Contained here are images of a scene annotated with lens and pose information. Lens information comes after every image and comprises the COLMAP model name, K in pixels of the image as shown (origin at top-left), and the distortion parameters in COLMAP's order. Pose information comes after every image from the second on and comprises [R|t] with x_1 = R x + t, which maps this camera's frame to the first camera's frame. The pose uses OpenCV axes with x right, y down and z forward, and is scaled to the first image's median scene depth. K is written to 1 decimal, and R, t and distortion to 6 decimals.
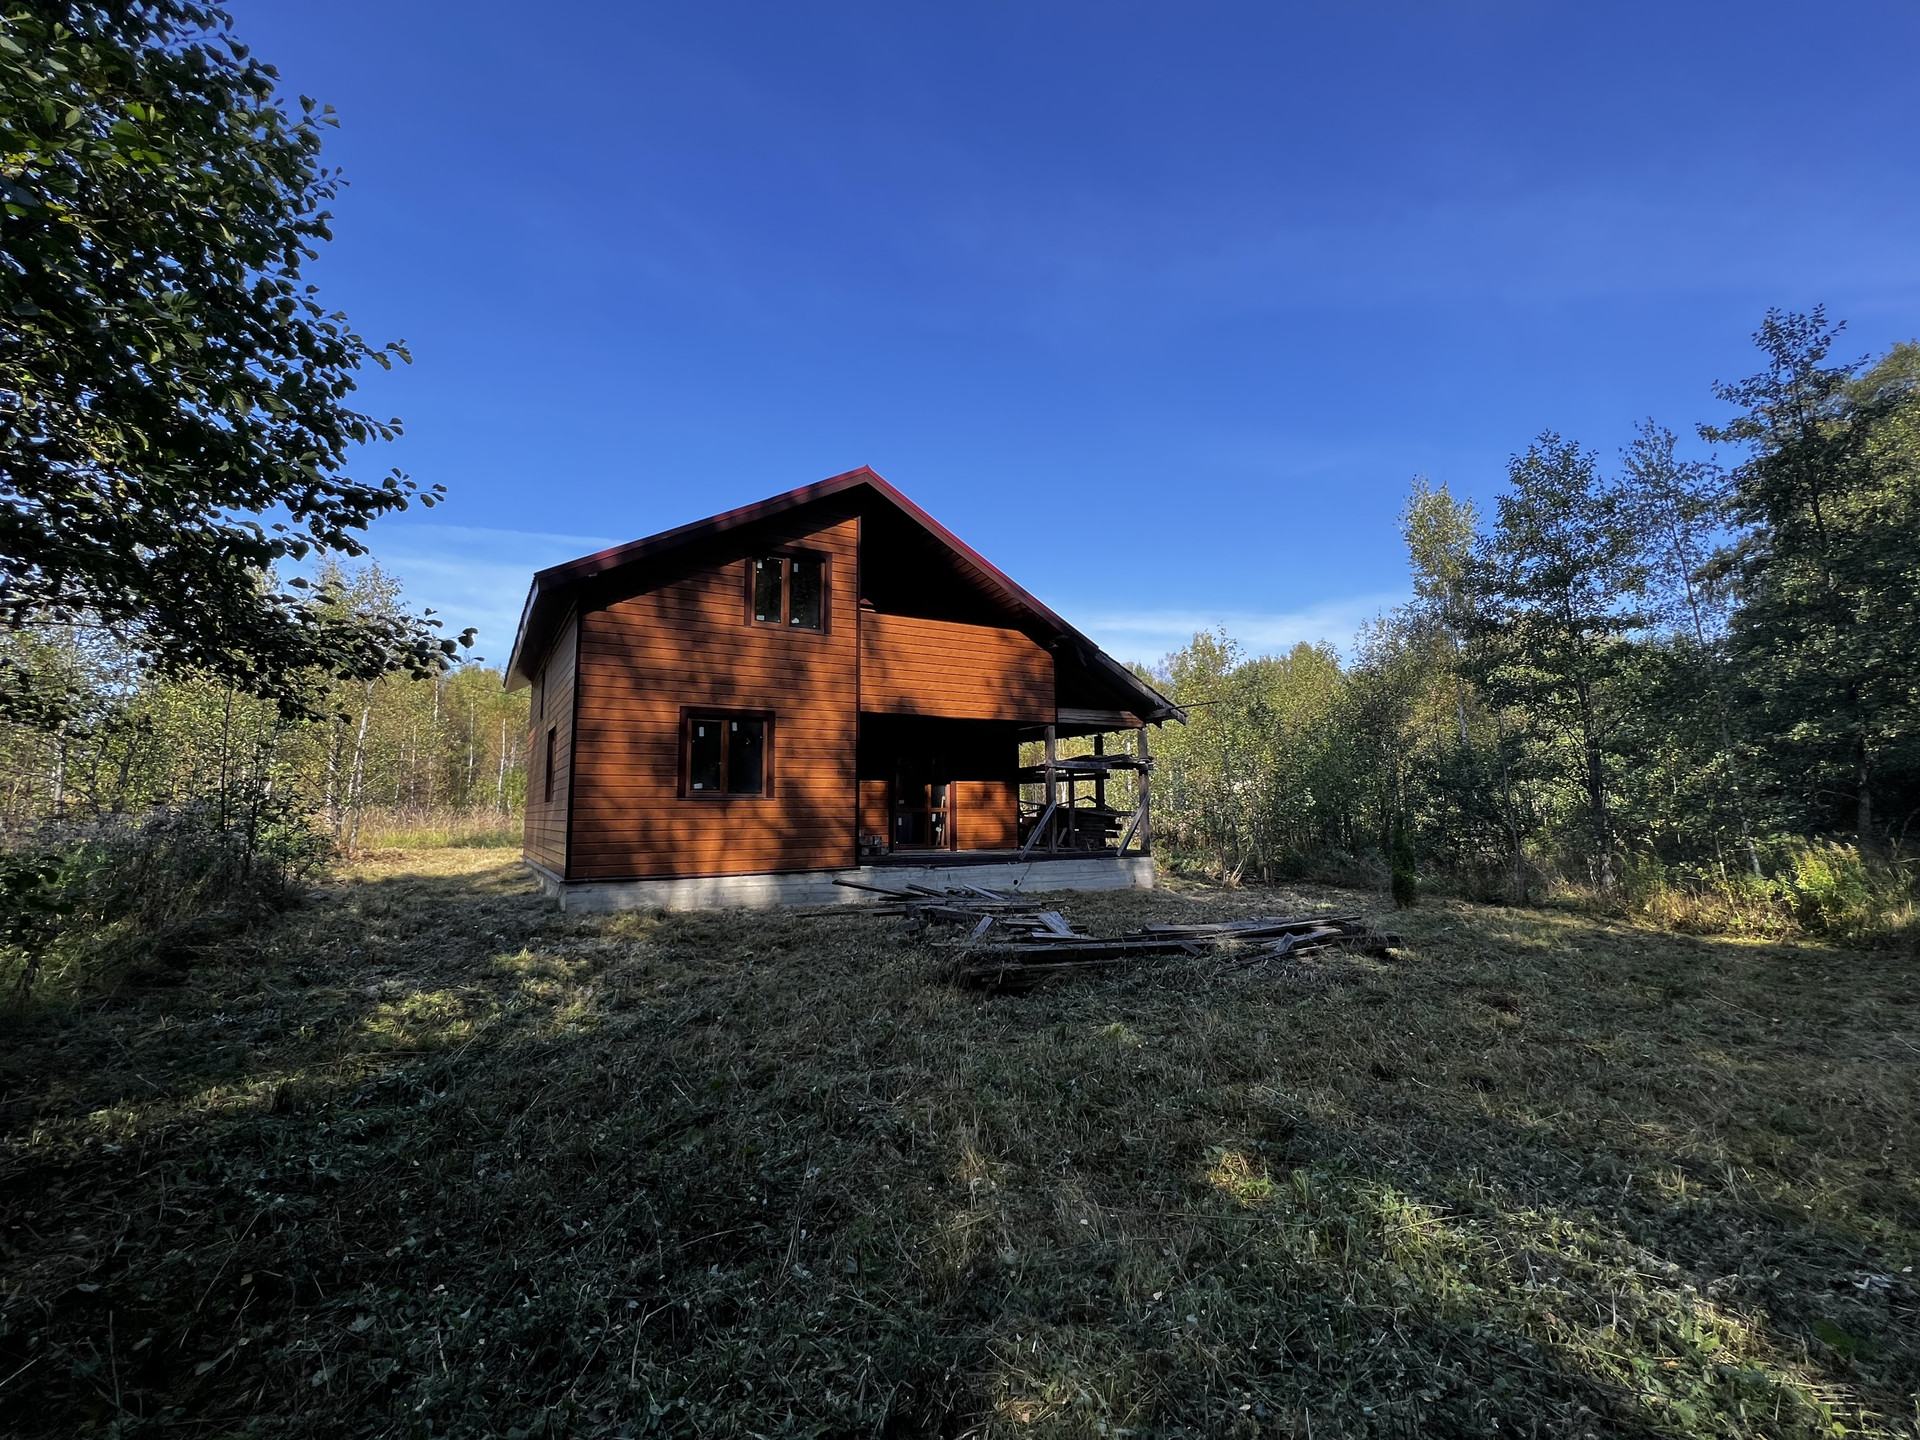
lens RADIAL K [[848.8, 0, 950.5], [0, 848.8, 719.3], [0, 0, 1]] dist [0.001295, 0.000449]
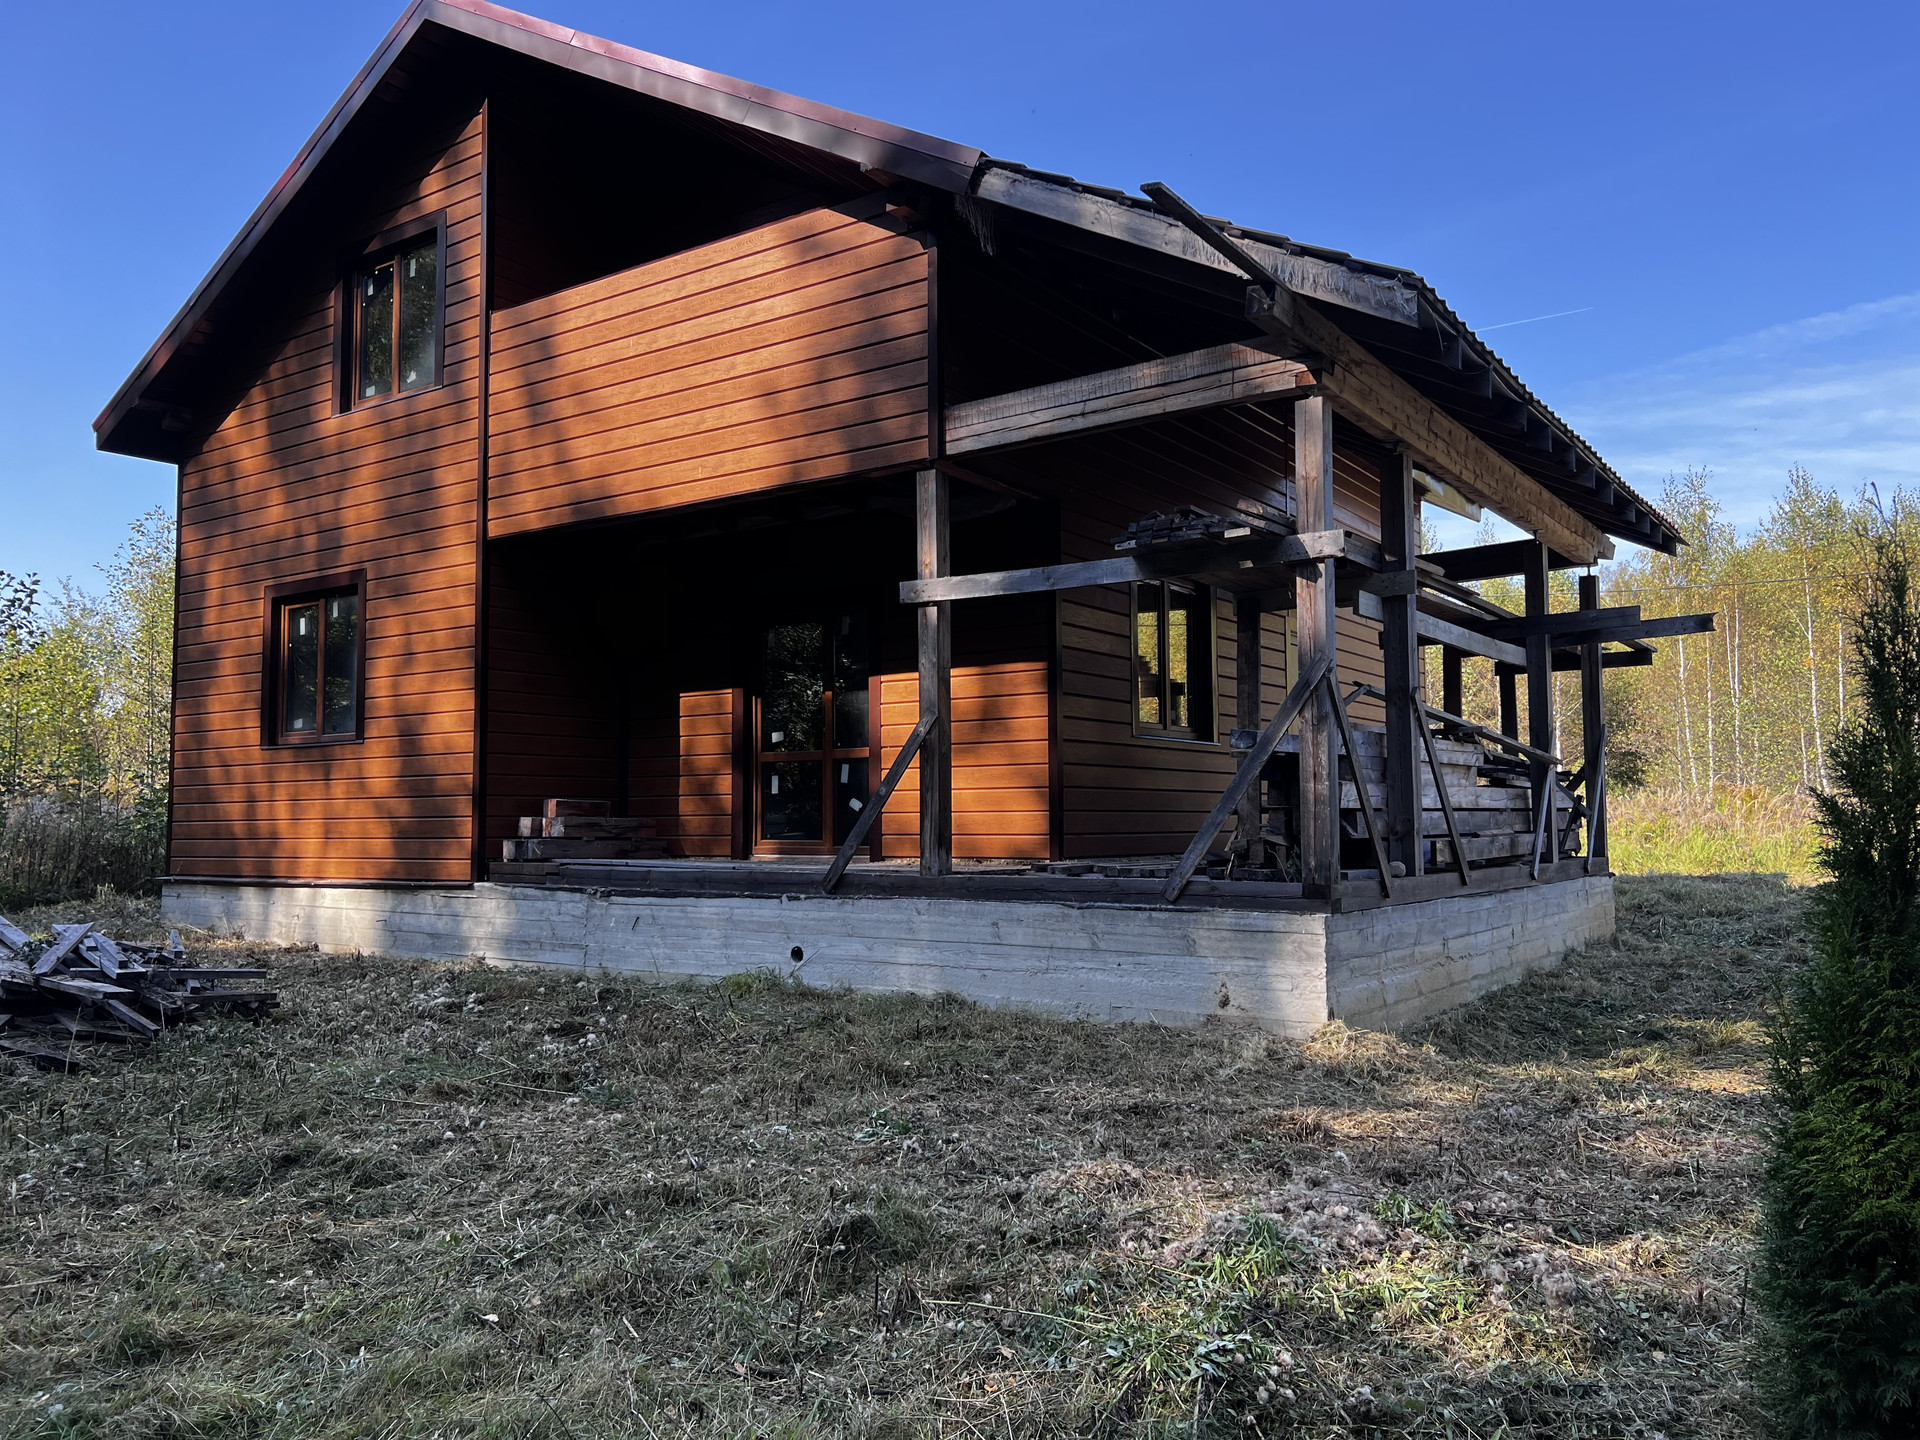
lens RADIAL K [[1444.2, 0, 987.6], [0, 1444.2, 720.3], [0, 0, 1]] dist [0.038036, -0.039641]
pose [[0.422103, -0.060139, -0.904551, 0.785713], [0.104274, 0.994395, -0.017454, 0.144174], [0.900531, -0.086954, 0.426008, 1.022777]]
